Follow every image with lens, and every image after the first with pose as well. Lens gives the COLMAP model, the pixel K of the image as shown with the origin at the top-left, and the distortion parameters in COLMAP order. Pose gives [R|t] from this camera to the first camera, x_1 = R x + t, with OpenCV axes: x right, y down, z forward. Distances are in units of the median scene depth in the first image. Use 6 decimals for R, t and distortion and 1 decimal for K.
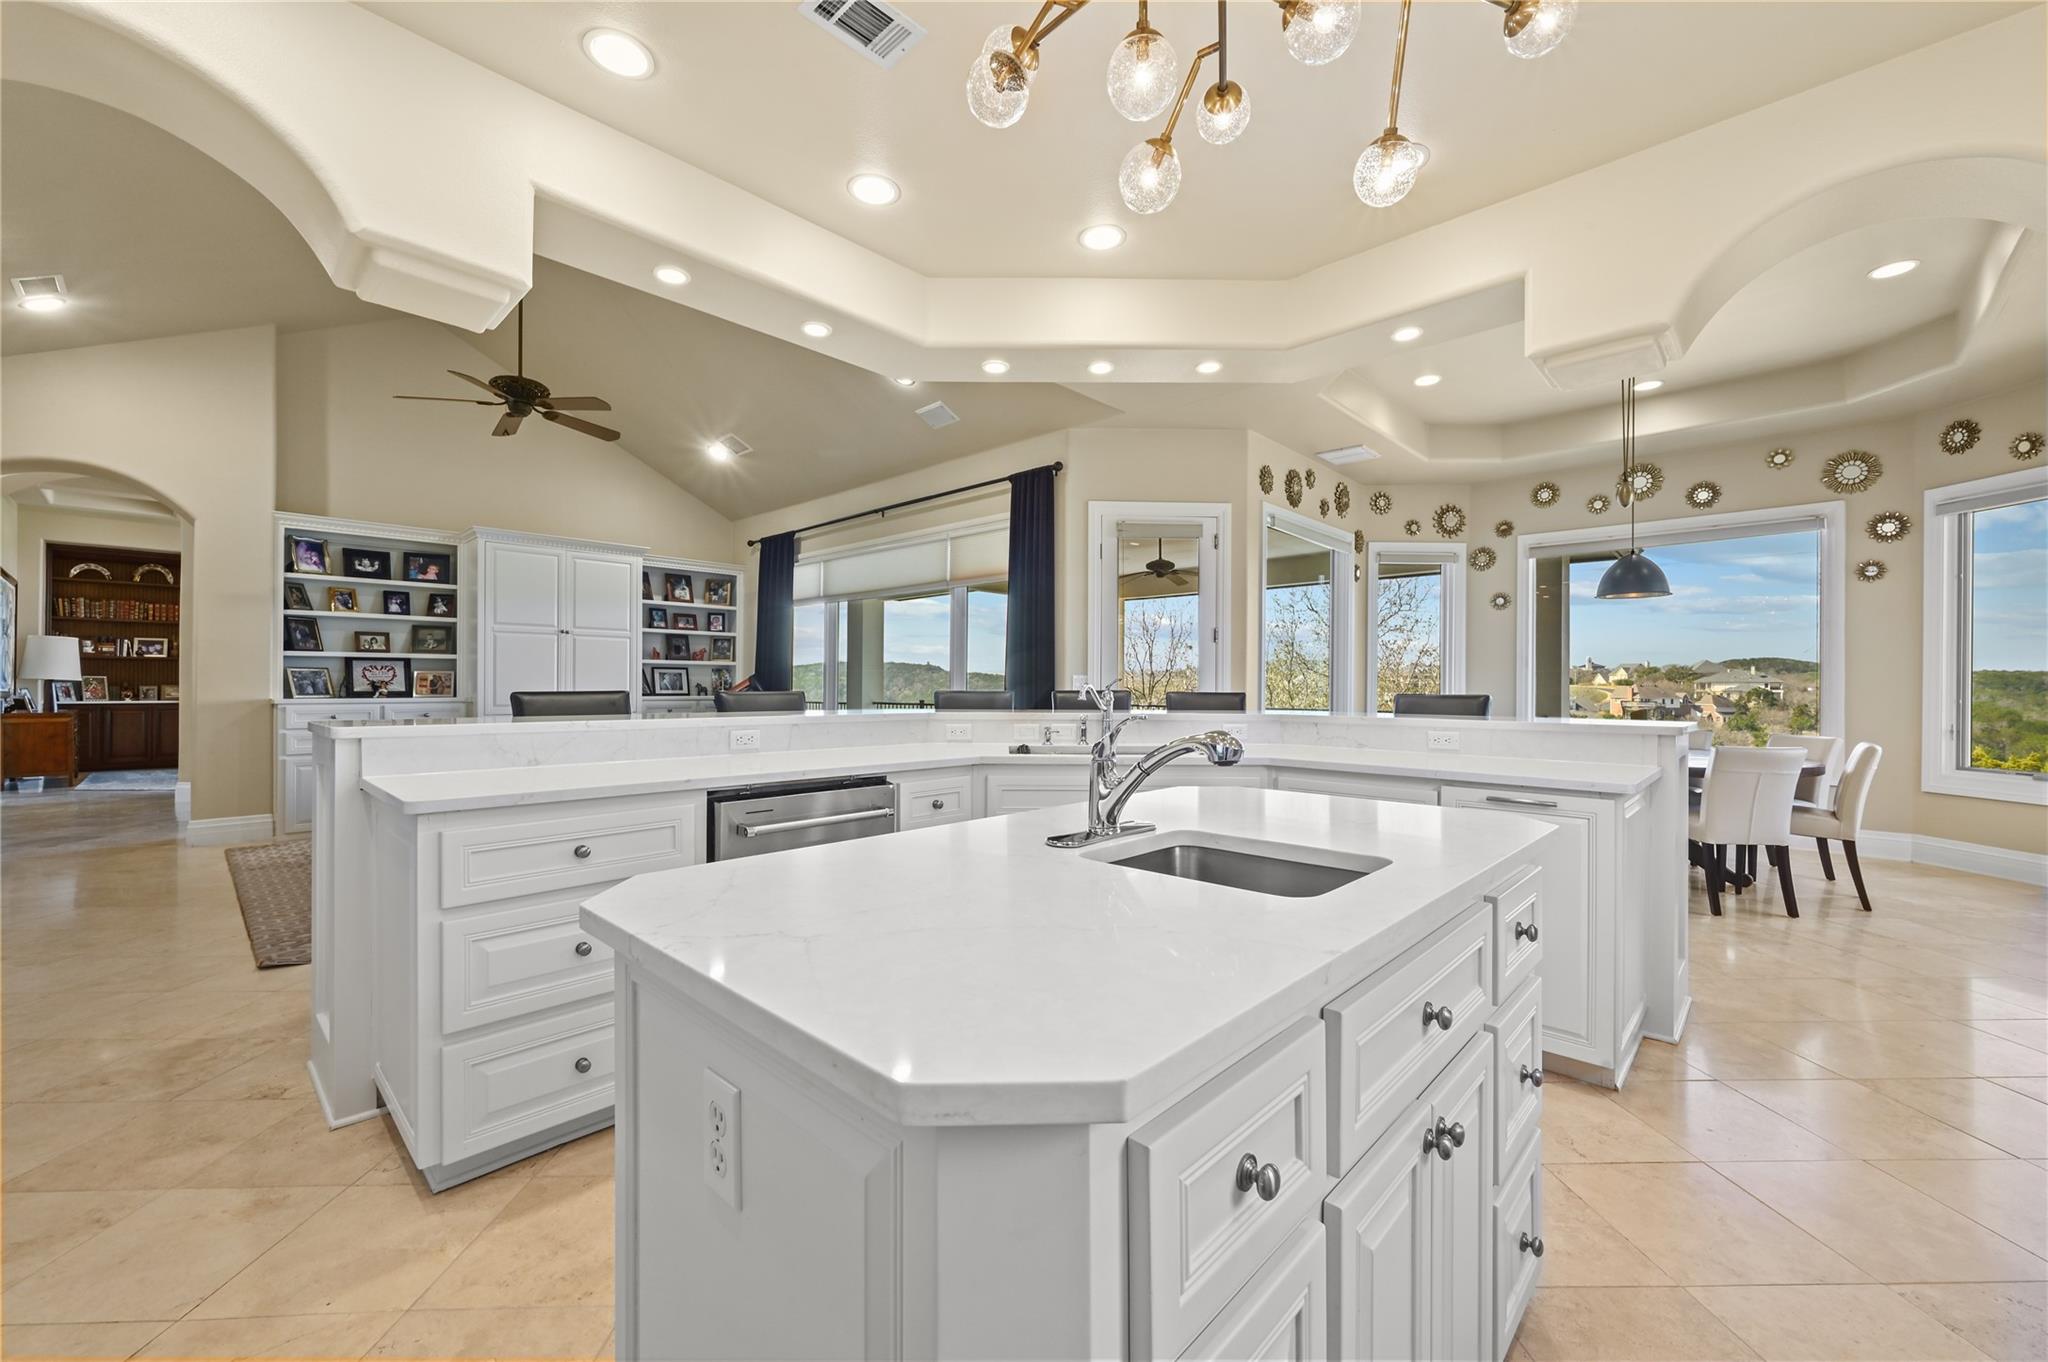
lens RADIAL K [[811.5, 0, 1027.0], [0, 811.5, 682.5], [0, 0, 1]] dist [0.001541, 0.000361]
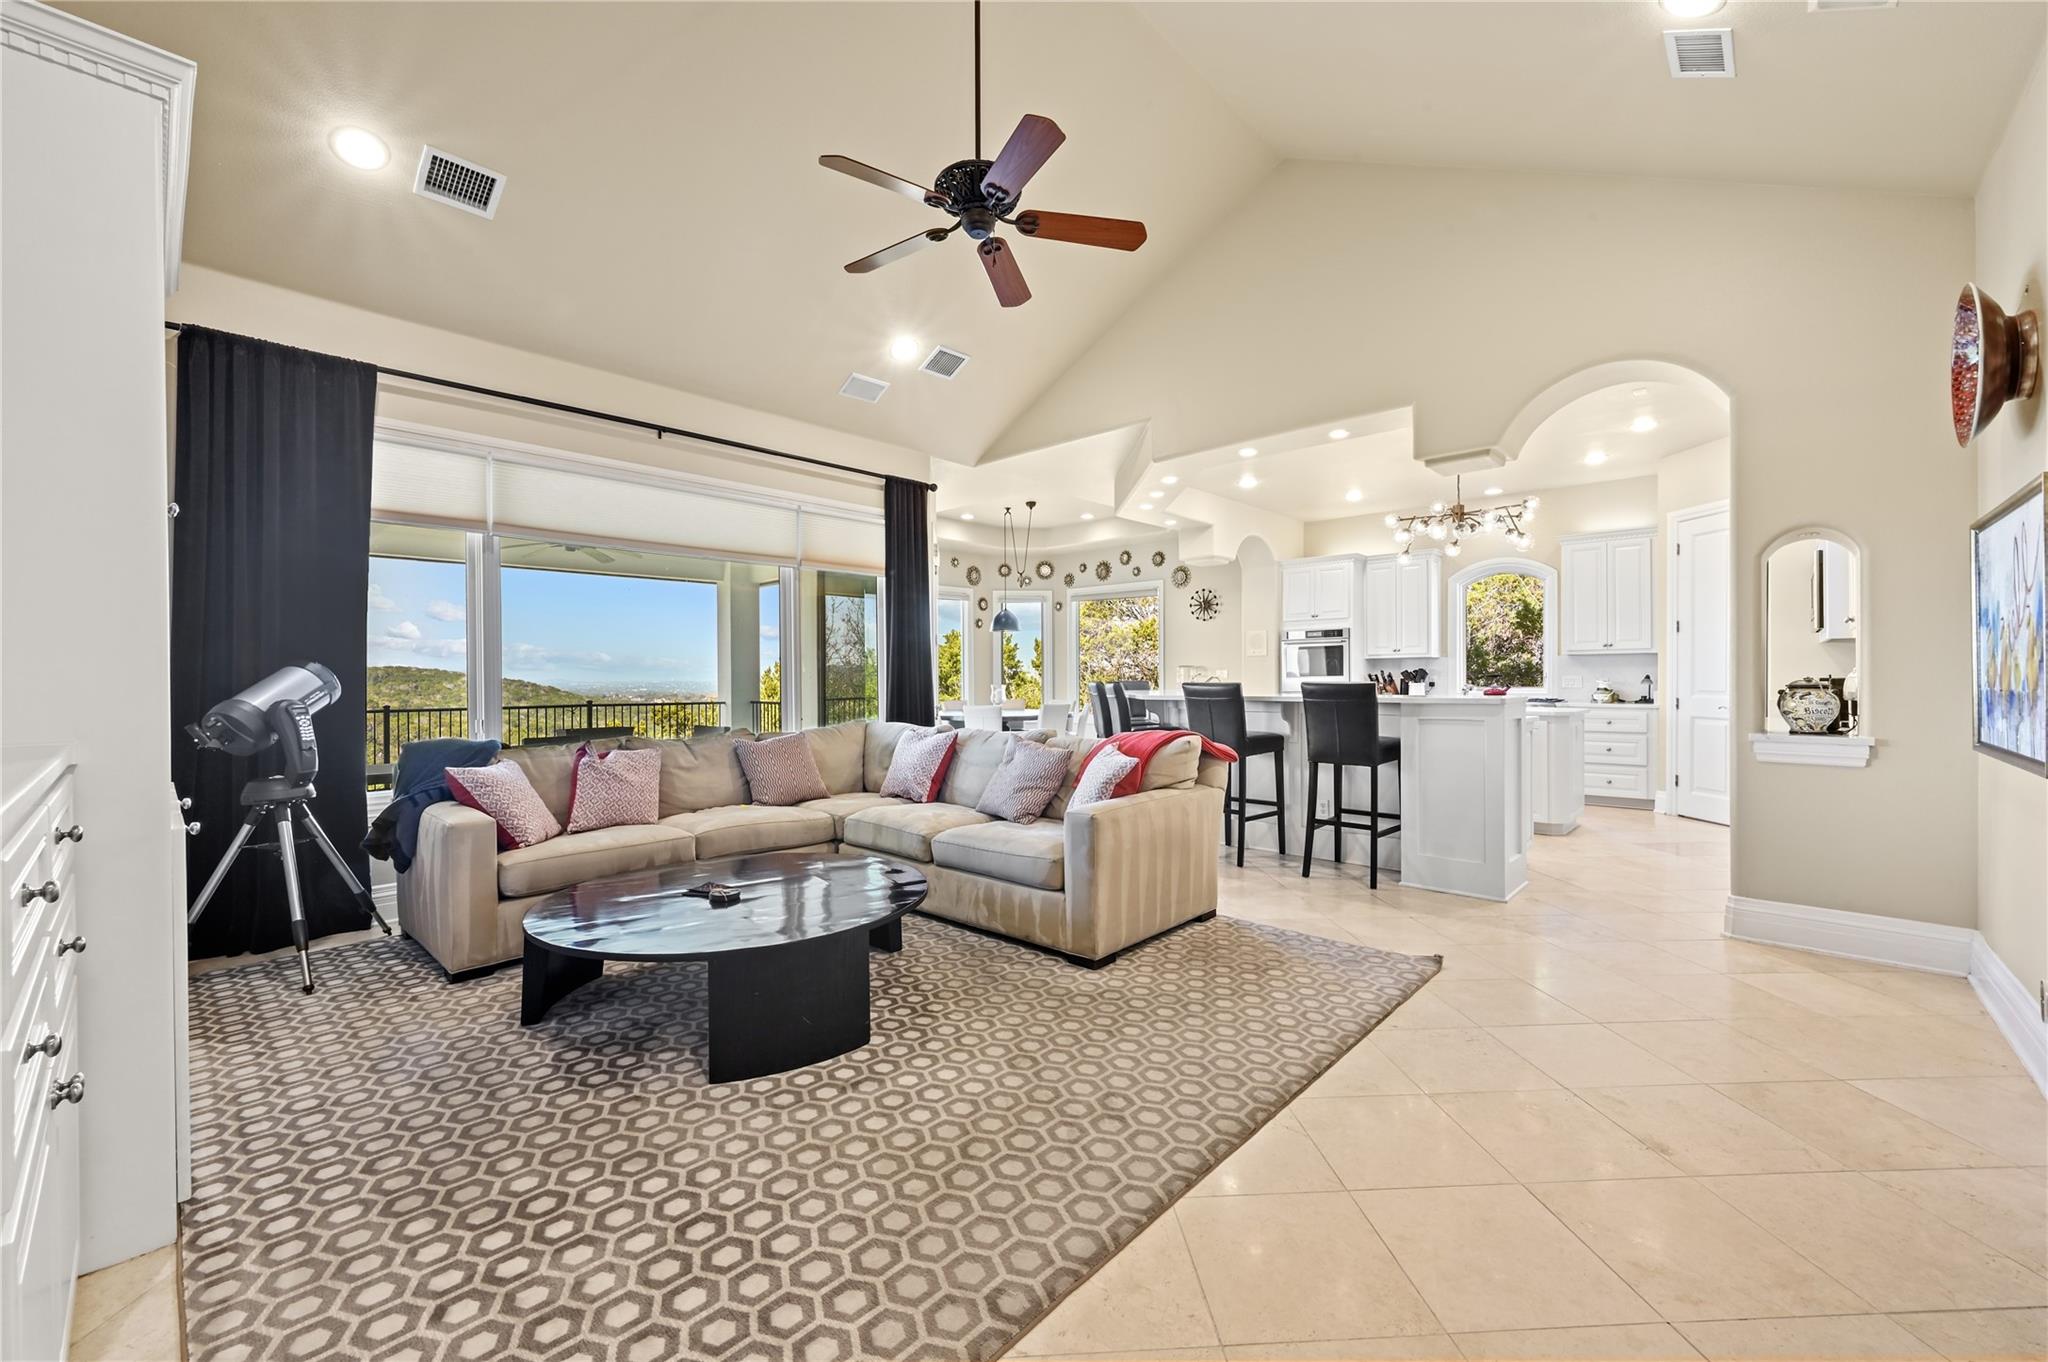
lens RADIAL K [[811.5, 0, 1027.1], [0, 811.5, 682.8], [0, 0, 1]] dist [0.001541, 0.000361]
pose [[-0.027432, -0.011967, 0.999552, -0.946208], [0.007976, 0.999894, 0.012190, -0.001013], [-0.999592, 0.008306, -0.027334, 0.757681]]
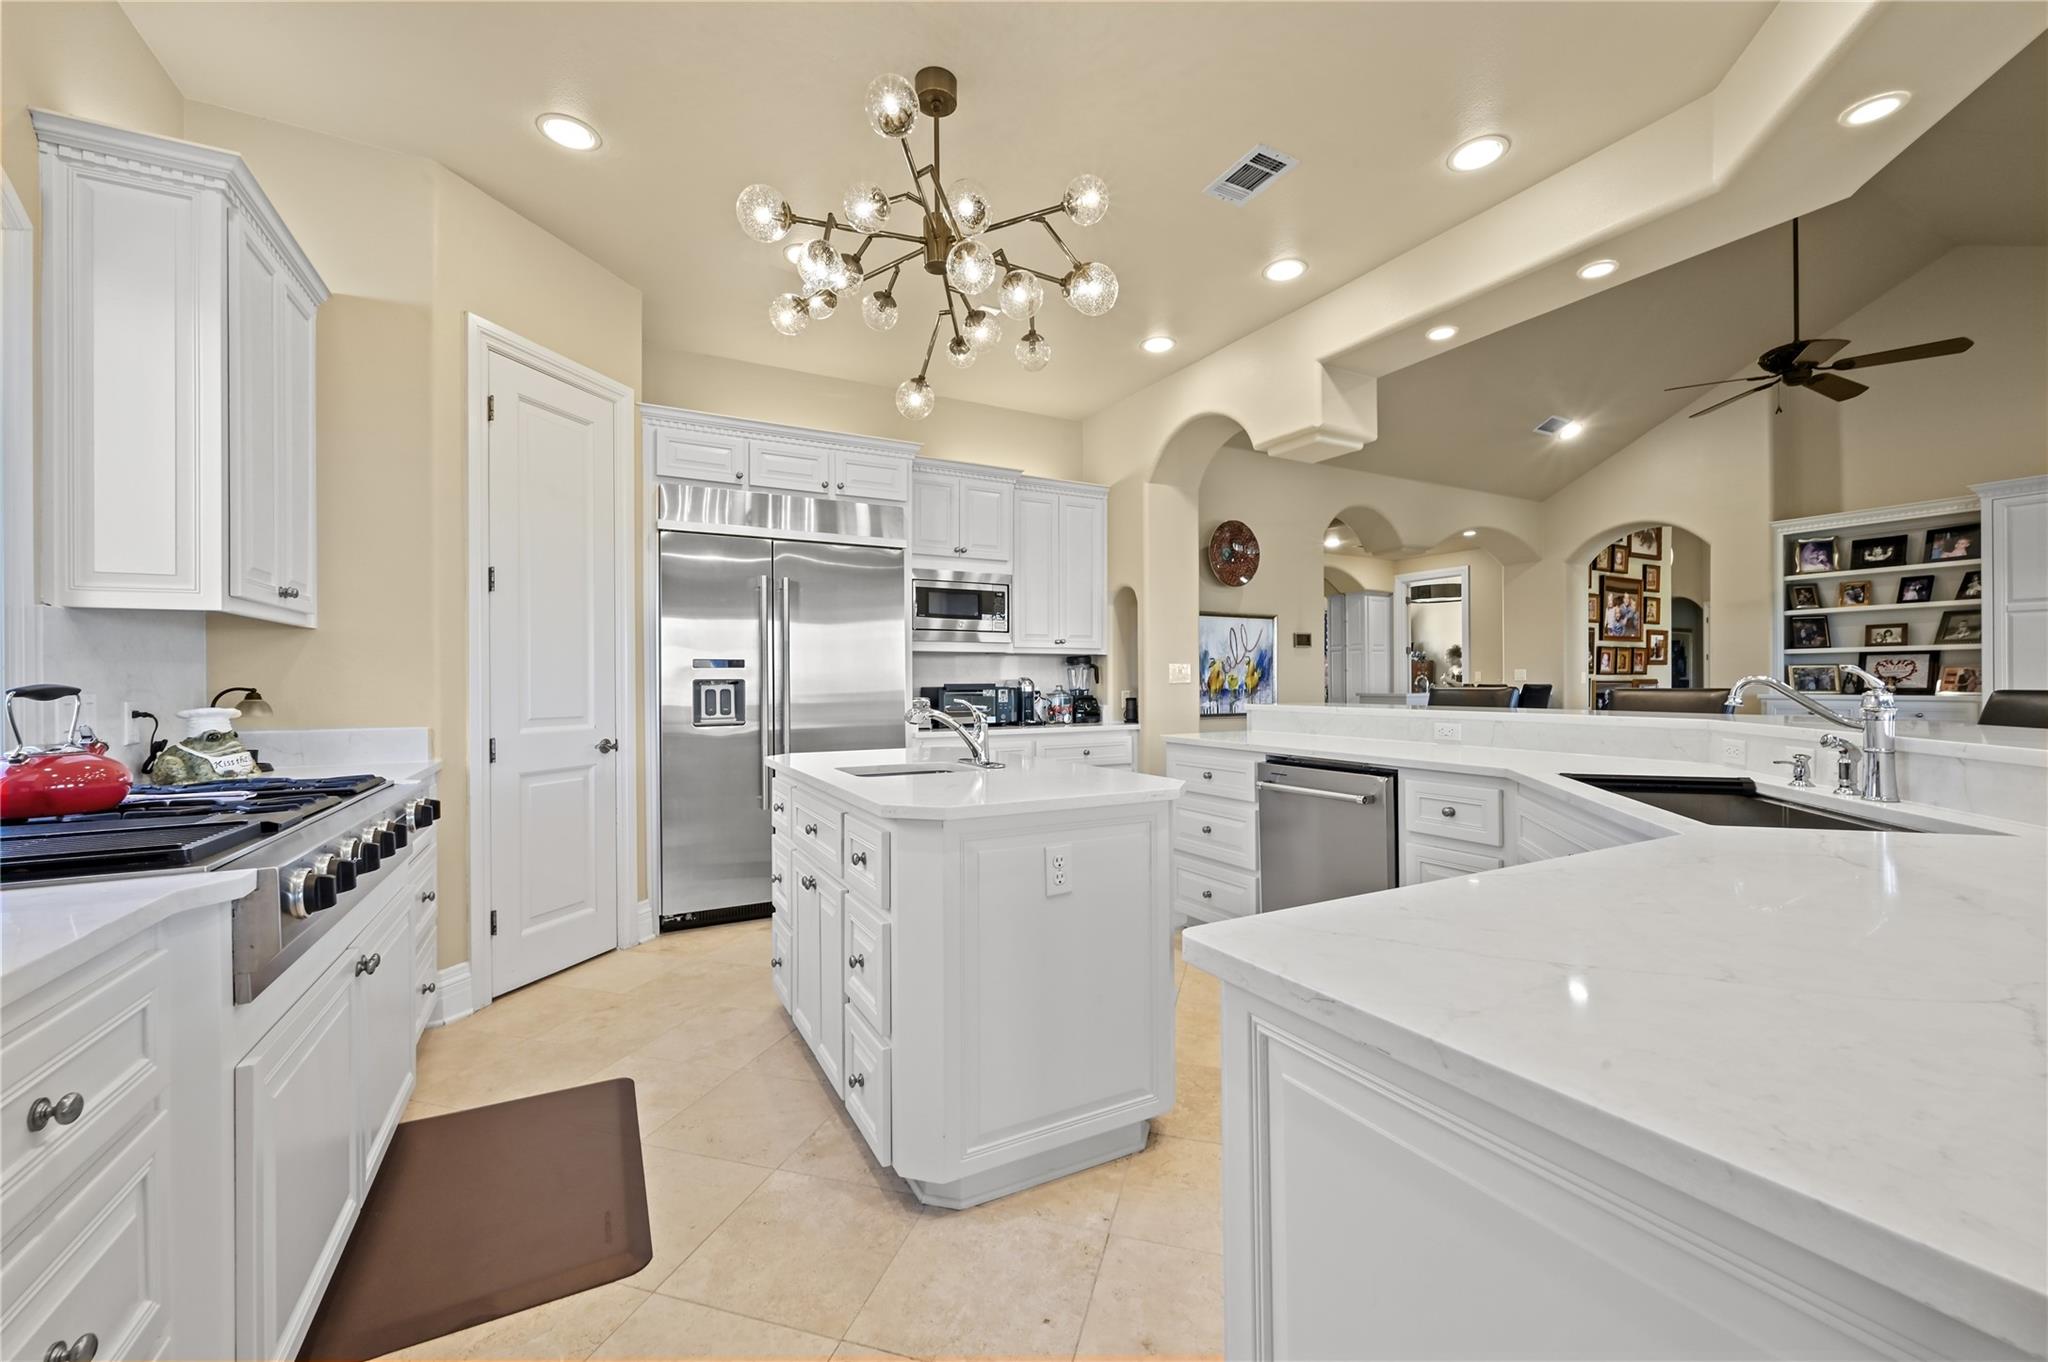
lens RADIAL K [[811.5, 0, 1031.7], [0, 811.5, 676.4], [0, 0, 1]] dist [0.001541, 0.000361]
pose [[-0.308782, -0.005301, -0.951118, 0.385533], [0.003772, 0.999970, -0.006797, 0.000452], [0.951125, -0.005687, -0.308753, 0.357301]]
